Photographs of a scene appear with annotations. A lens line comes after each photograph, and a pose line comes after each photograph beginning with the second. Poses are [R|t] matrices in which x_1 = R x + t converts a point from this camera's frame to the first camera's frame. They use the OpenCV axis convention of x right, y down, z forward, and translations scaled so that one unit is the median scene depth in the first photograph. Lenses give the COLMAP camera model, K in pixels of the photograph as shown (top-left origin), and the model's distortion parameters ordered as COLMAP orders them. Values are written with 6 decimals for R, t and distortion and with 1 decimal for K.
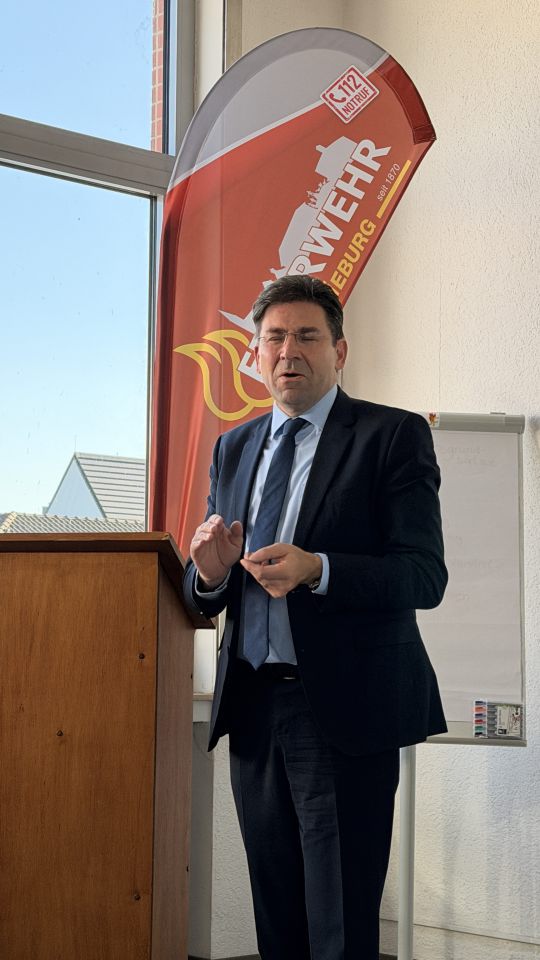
lens RADIAL K [[1886.8, 0, 270.5], [0, 1886.8, 485.1], [0, 0, 1]] dist [0.141274, 0.068662]
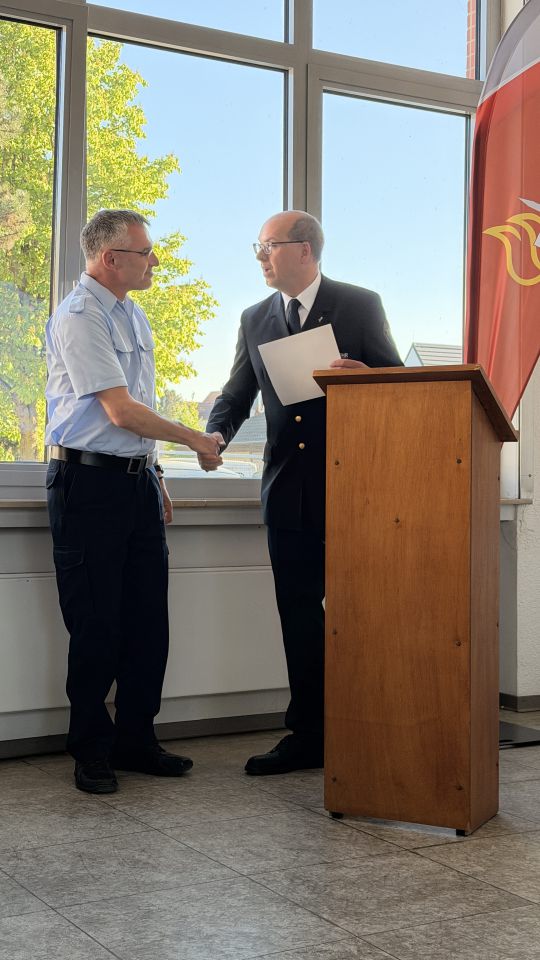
lens RADIAL K [[1336.7, 0, 270.0], [0, 1336.7, 480.0], [0, 0, 1]] dist [0.171921, -0.125332]
pose [[0.977768, -0.006239, -0.209598, -0.001775], [0.023421, 0.996552, 0.079593, 0.020333], [0.208378, -0.082732, 0.974543, 0.058713]]
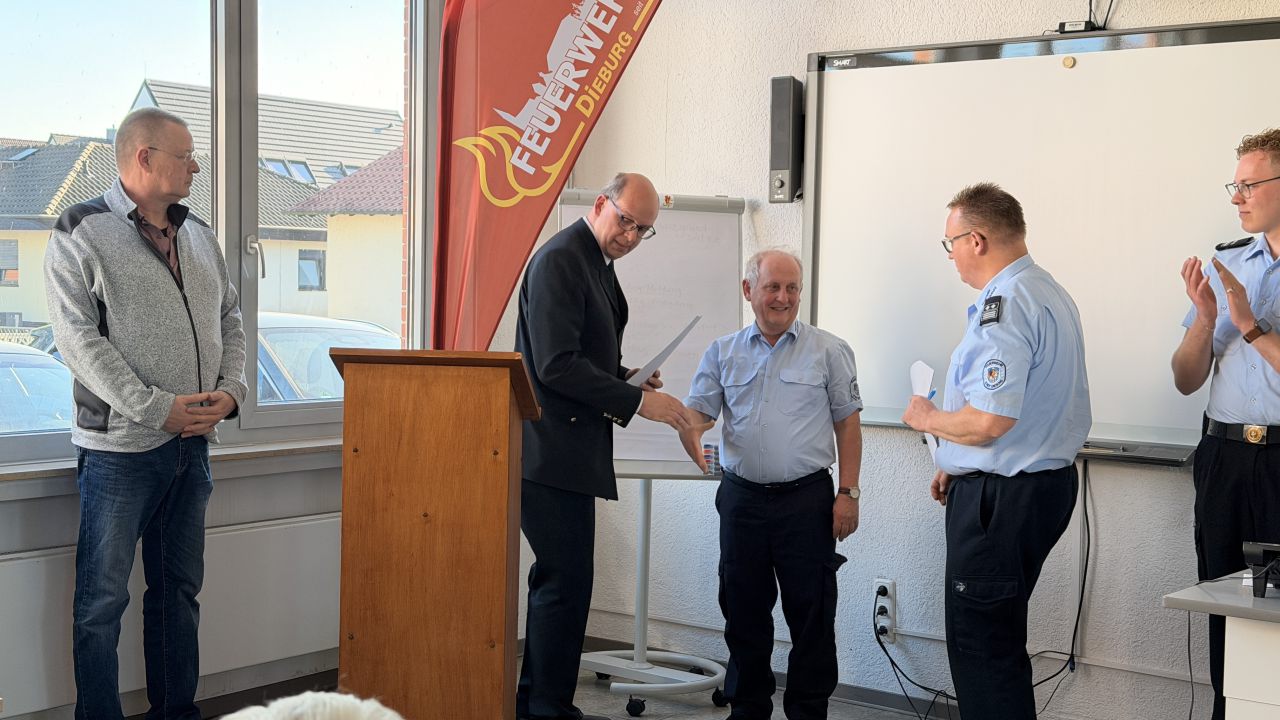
lens RADIAL K [[1806.4, 0, 624.8], [0, 1806.4, 375.3], [0, 0, 1]] dist [0.170998, -0.039722]
pose [[0.985216, -0.001279, 0.171310, -0.137386], [-0.024841, 0.988337, 0.150243, -0.100241], [-0.169504, -0.152278, 0.973694, -0.100960]]
